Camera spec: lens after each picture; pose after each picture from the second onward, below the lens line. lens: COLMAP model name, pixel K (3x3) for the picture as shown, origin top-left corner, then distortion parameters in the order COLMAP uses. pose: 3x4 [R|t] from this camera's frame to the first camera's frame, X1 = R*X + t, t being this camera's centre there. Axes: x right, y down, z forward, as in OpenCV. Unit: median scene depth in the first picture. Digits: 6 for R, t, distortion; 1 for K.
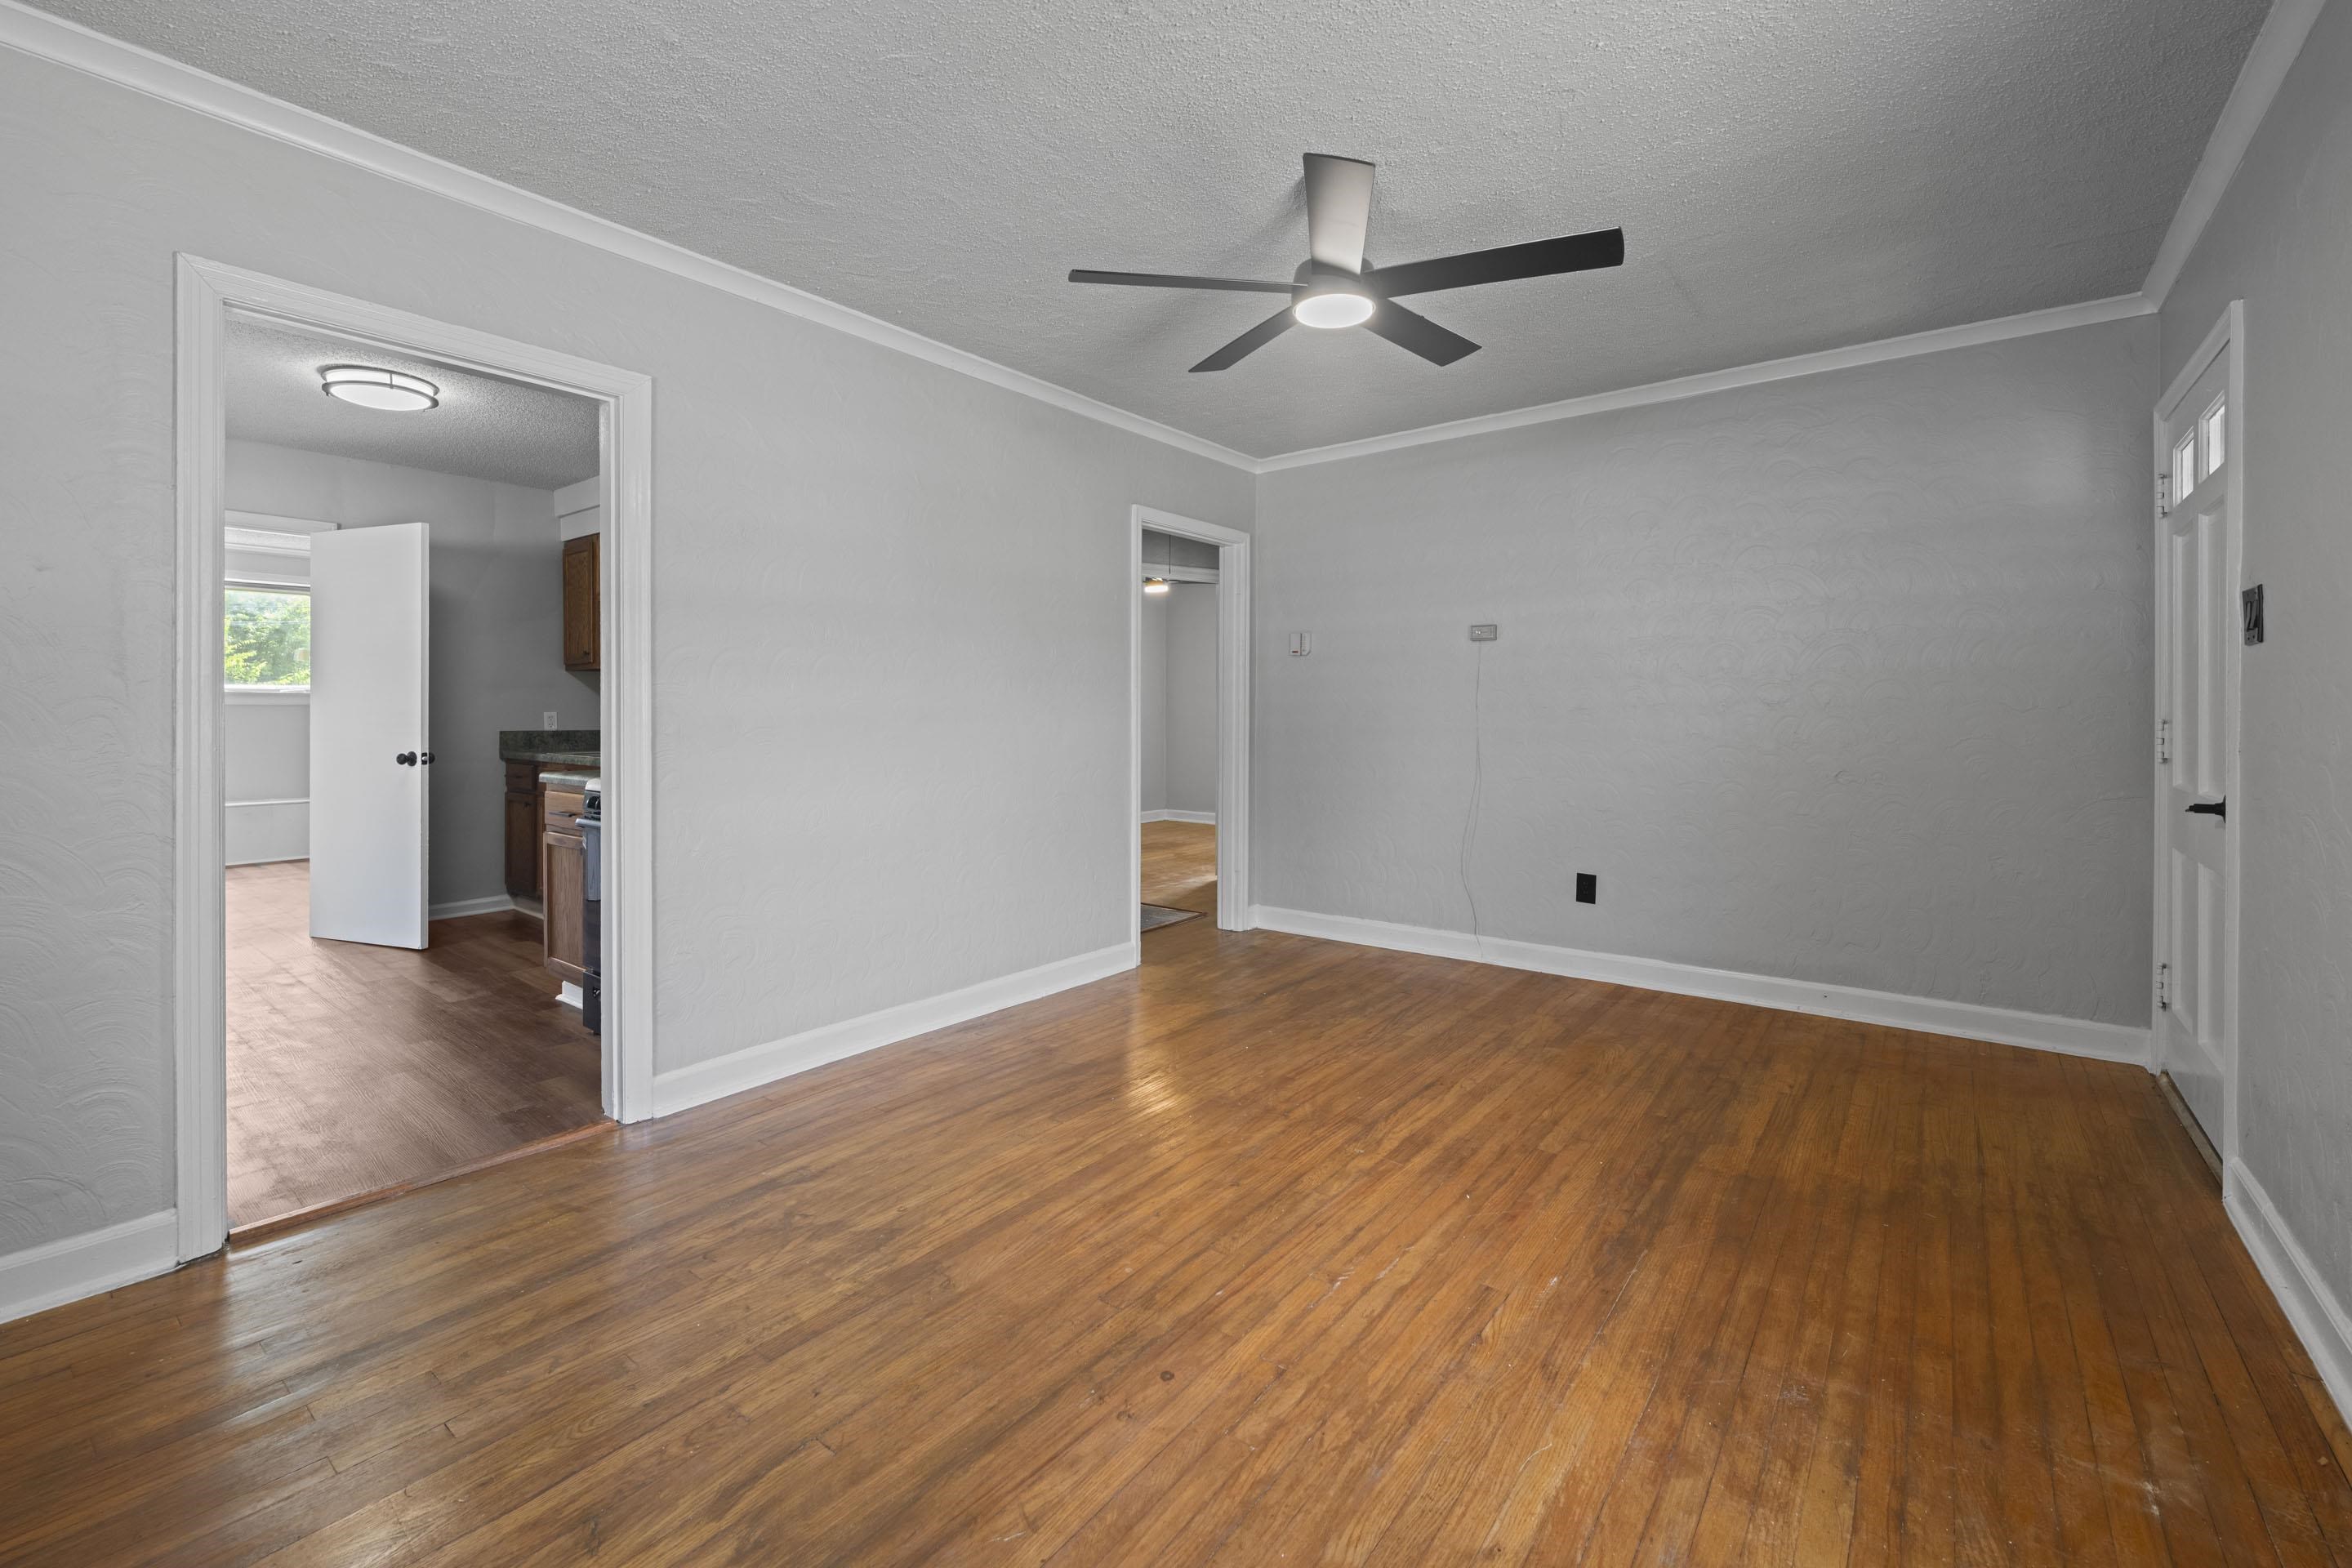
lens RADIAL K [[991.3, 0, 1171.3], [0, 991.3, 710.7], [0, 0, 1]] dist [0.000224, -0.000314]
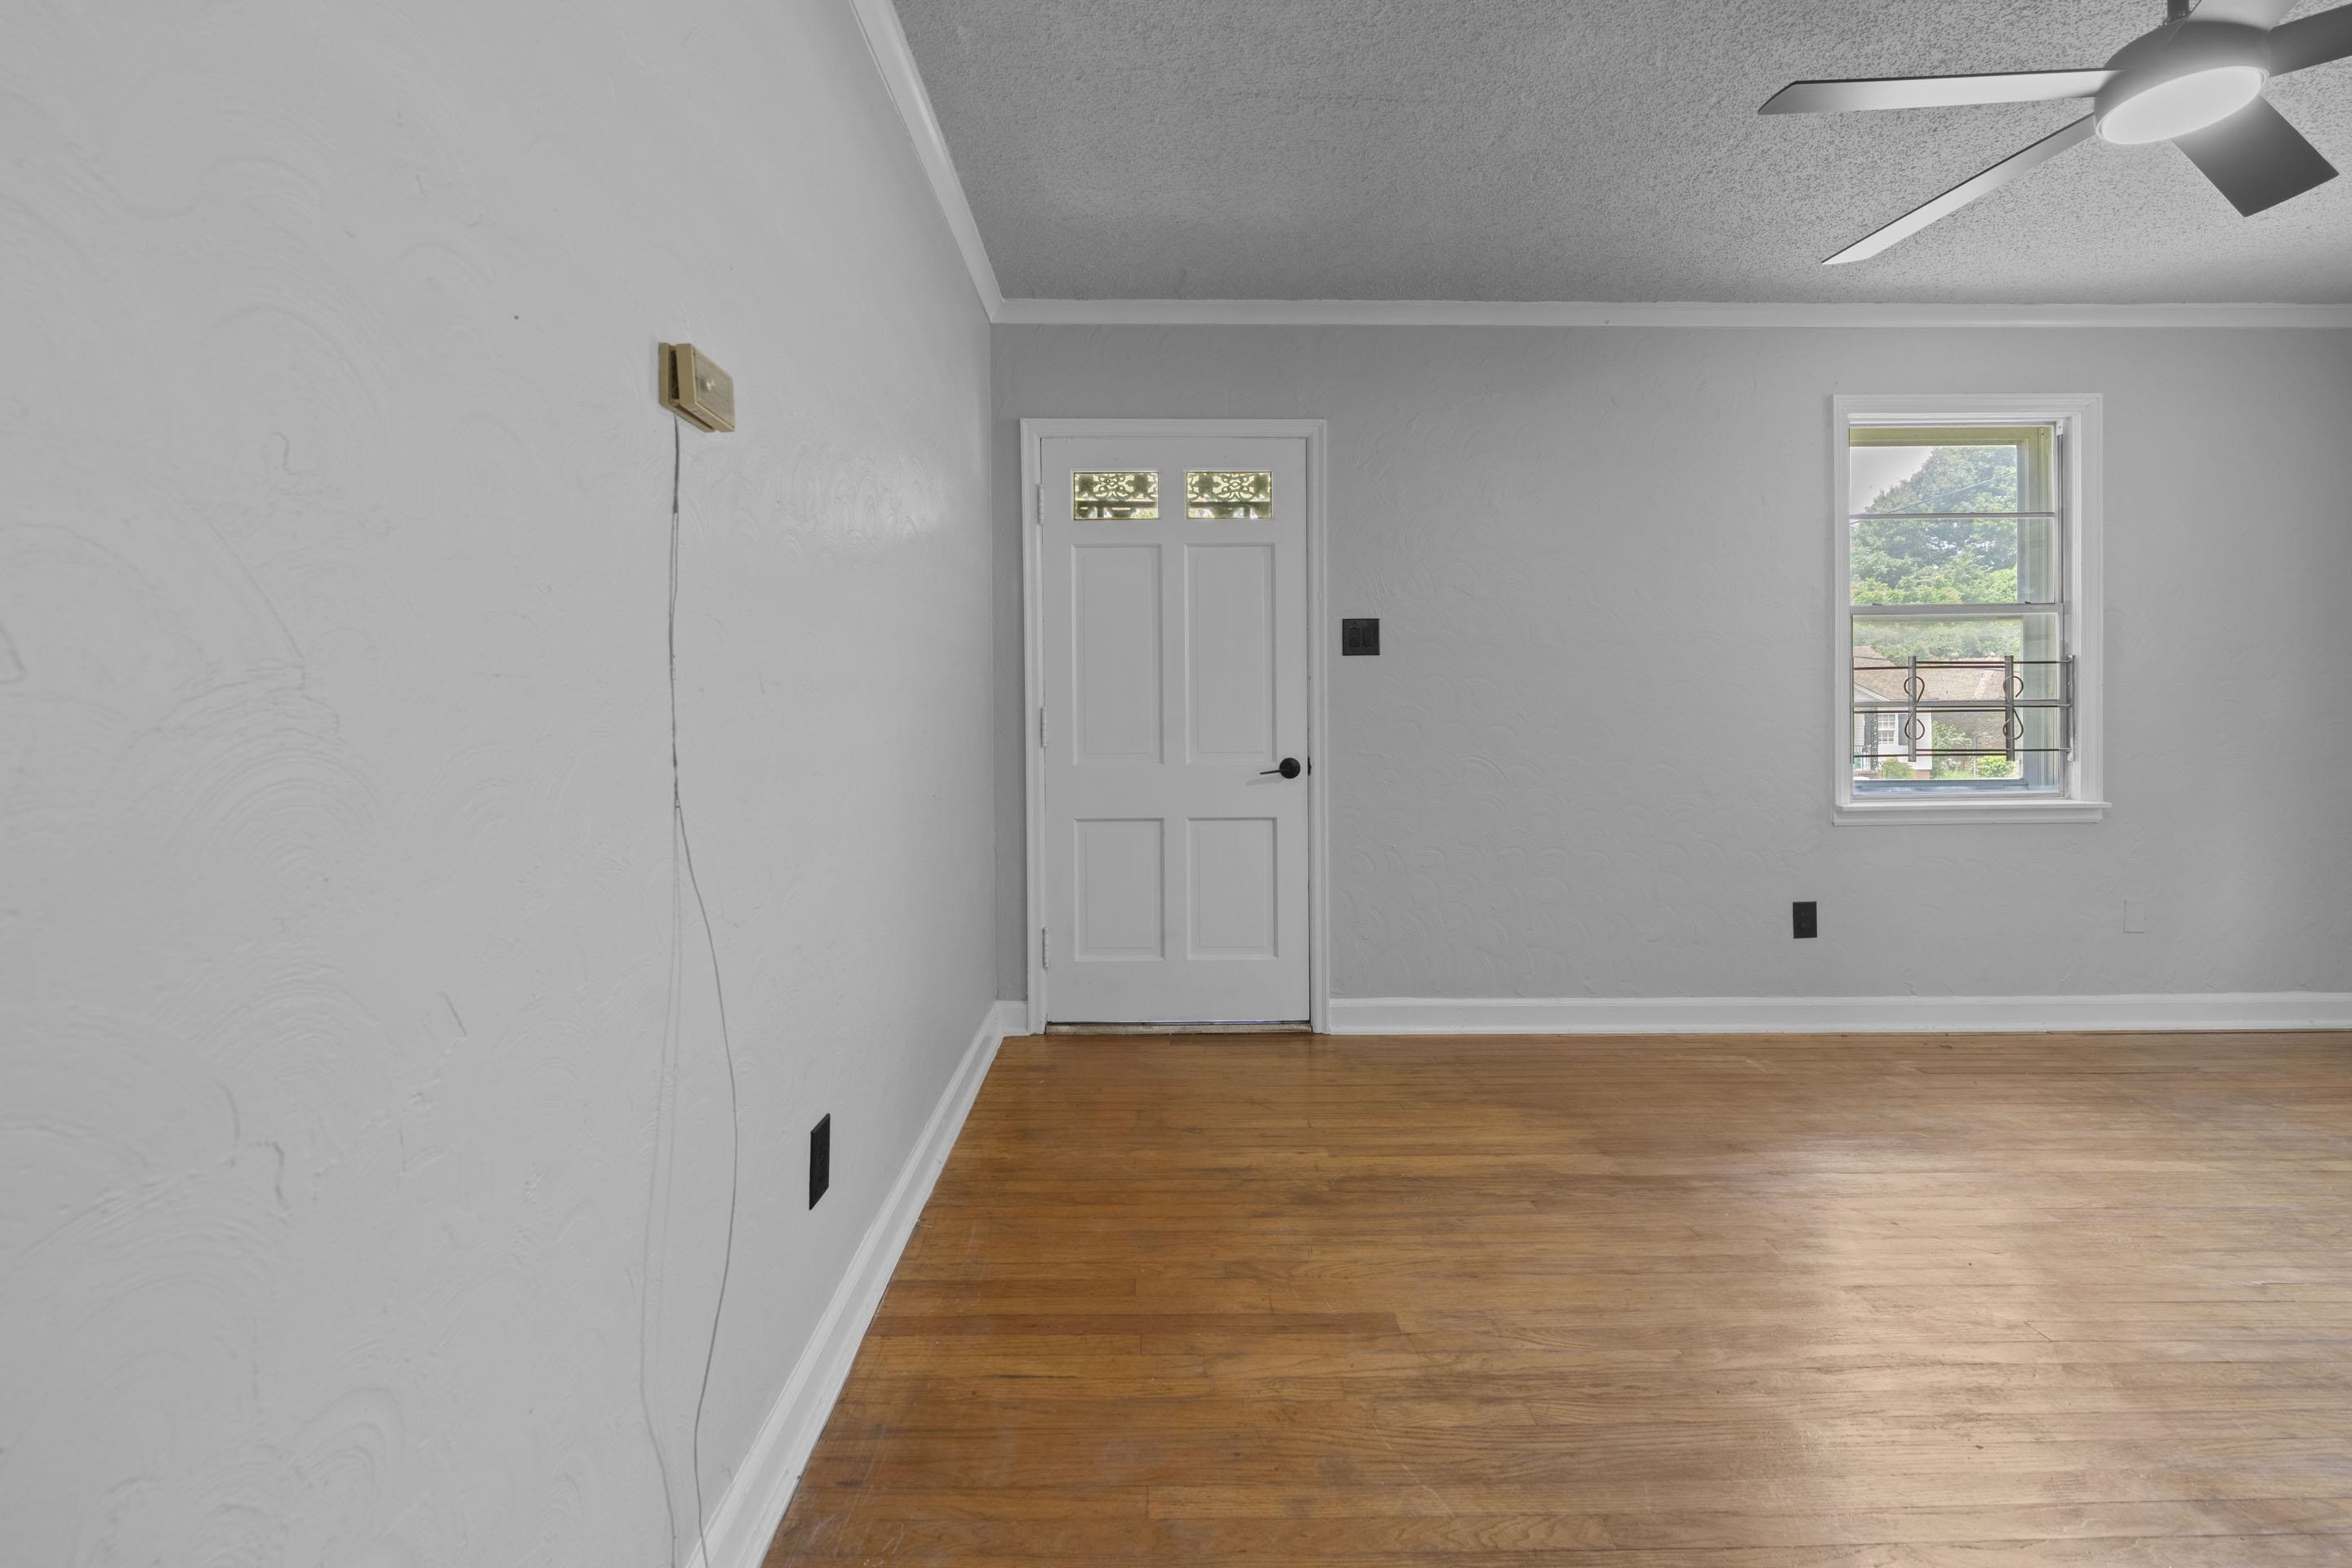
lens RADIAL K [[991.3, 0, 1171.3], [0, 991.3, 710.7], [0, 0, 1]] dist [0.000224, -0.000314]
pose [[-0.626164, -0.002895, 0.779686, 0.066013], [0.003135, 0.999976, 0.006231, 0.007037], [-0.779685, 0.006346, -0.626139, 2.059053]]
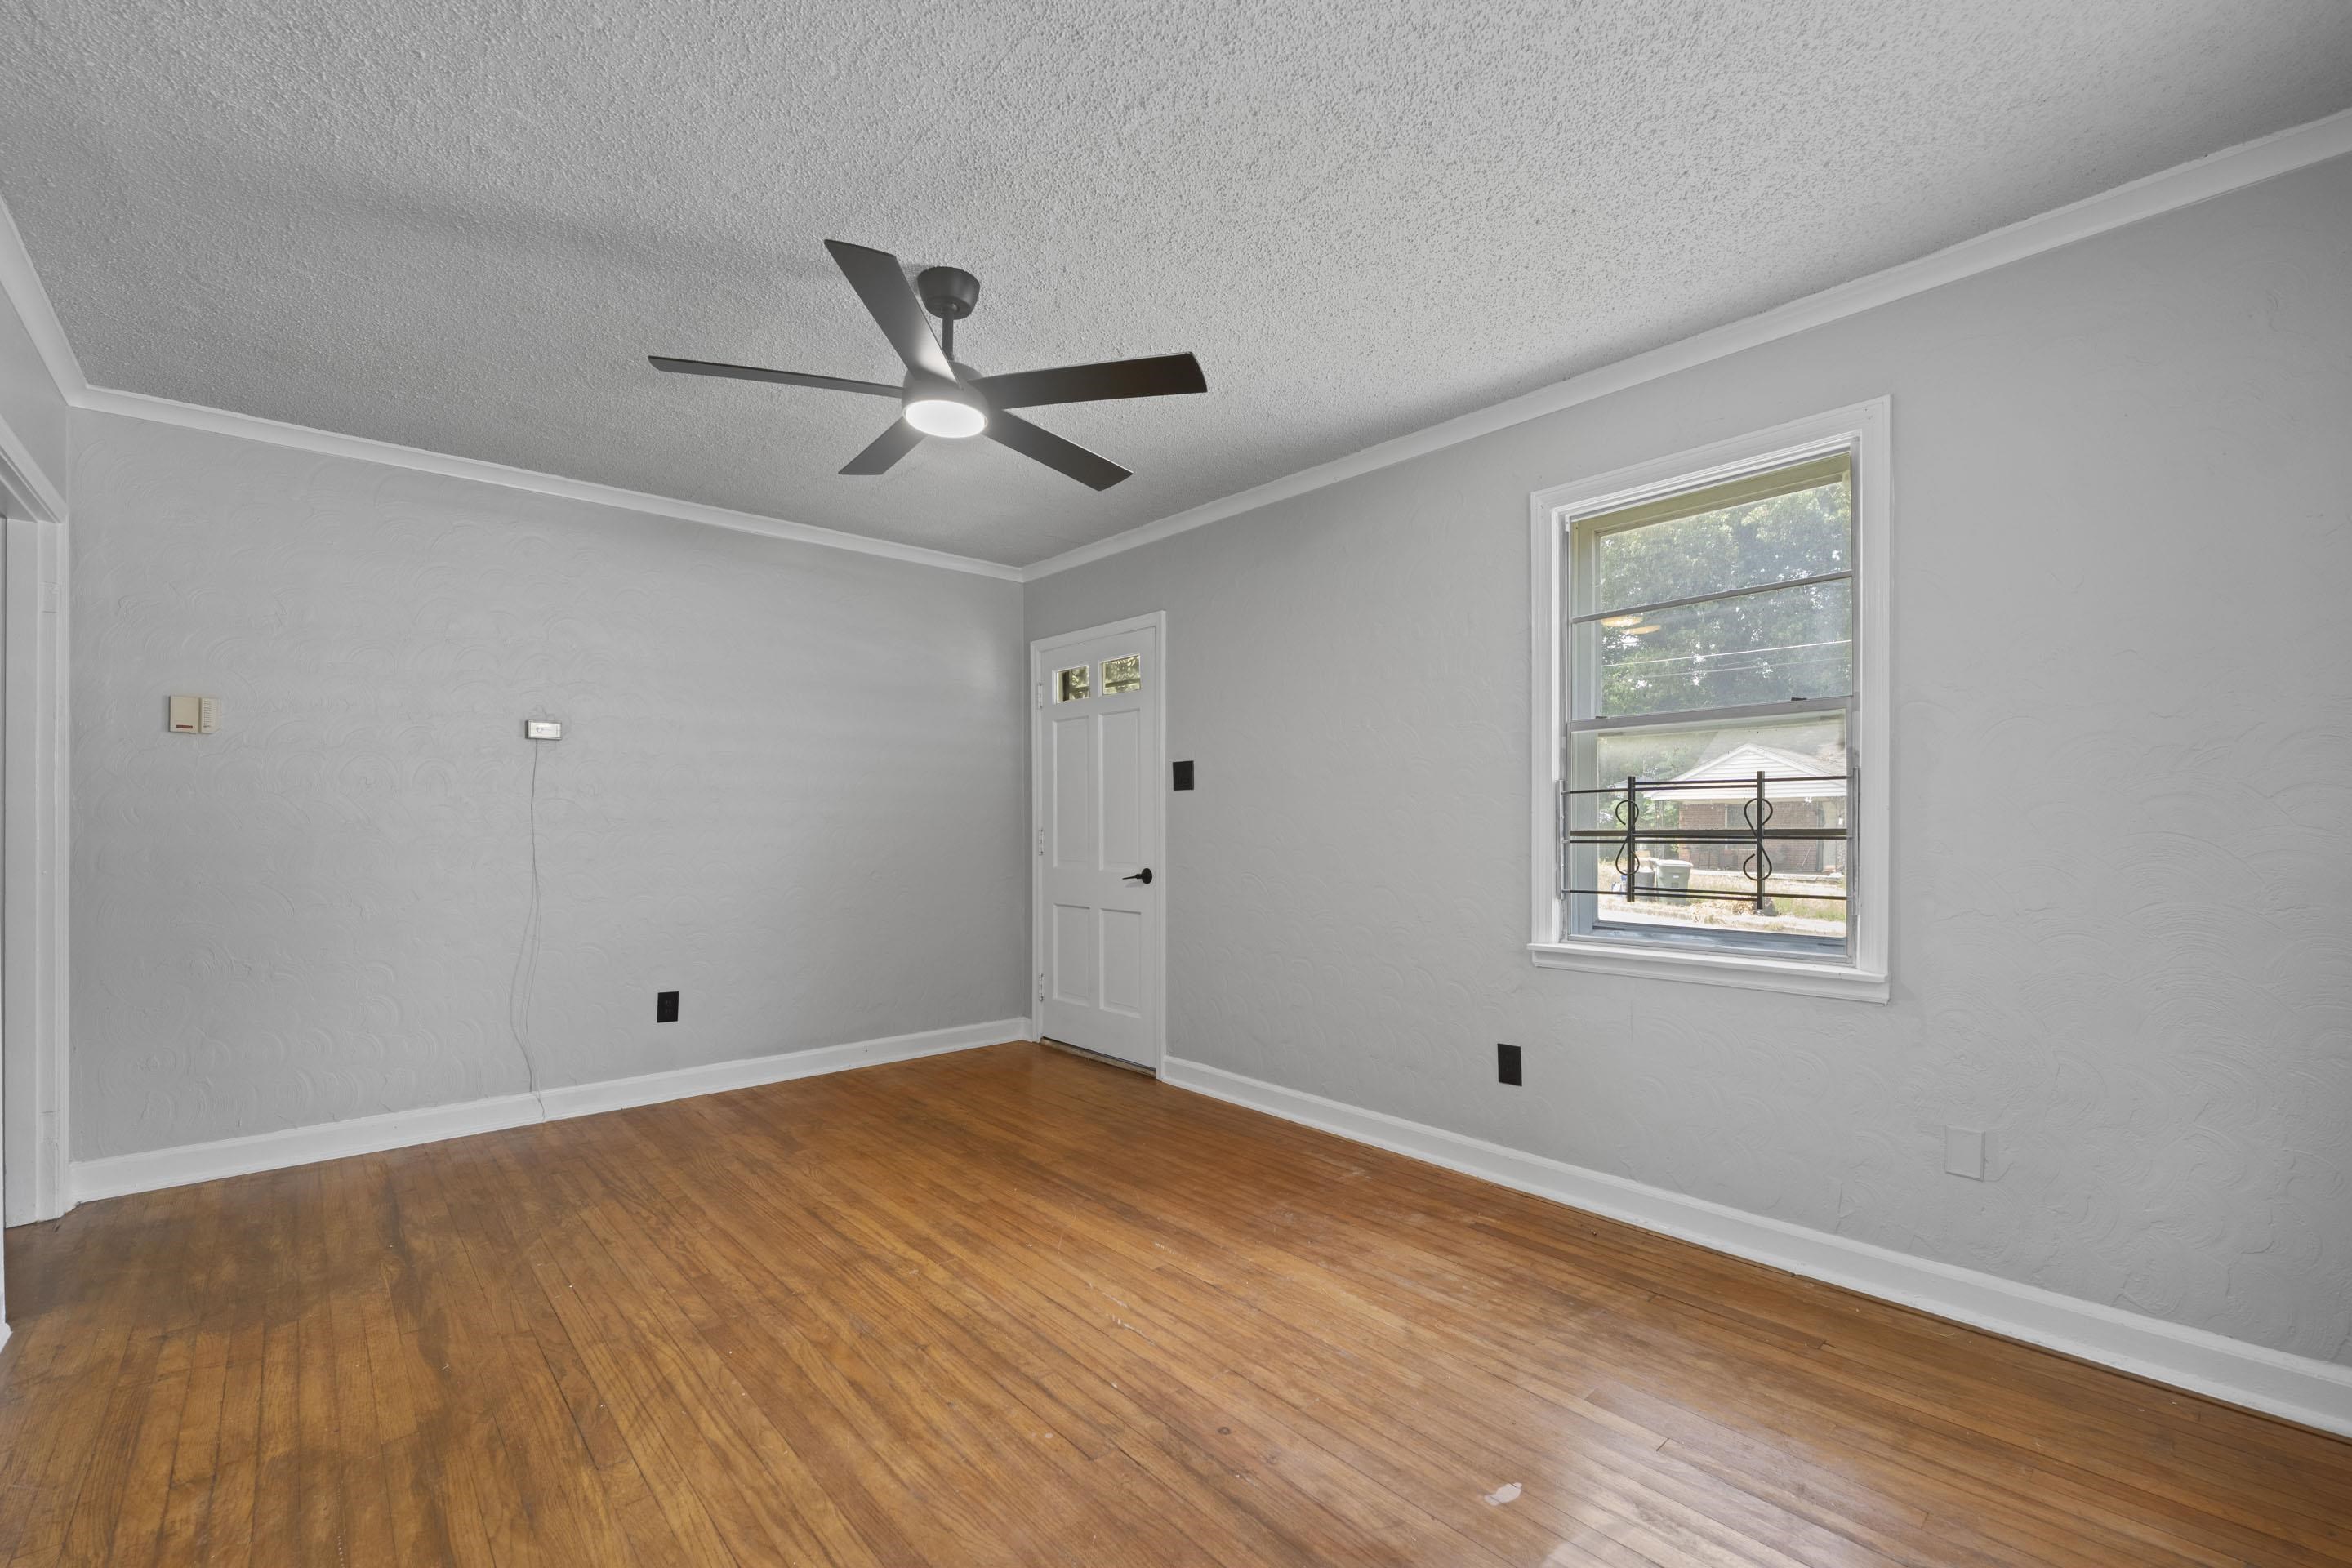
lens RADIAL K [[993.7, 0, 1156.0], [0, 993.7, 823.5], [0, 0, 1]] dist [0.000376, 0.000040]
pose [[0.189571, 0.000570, 0.981867, -0.805082], [-0.001578, 0.999999, -0.000276, -0.000456], [-0.981866, -0.001497, 0.189572, 0.634813]]
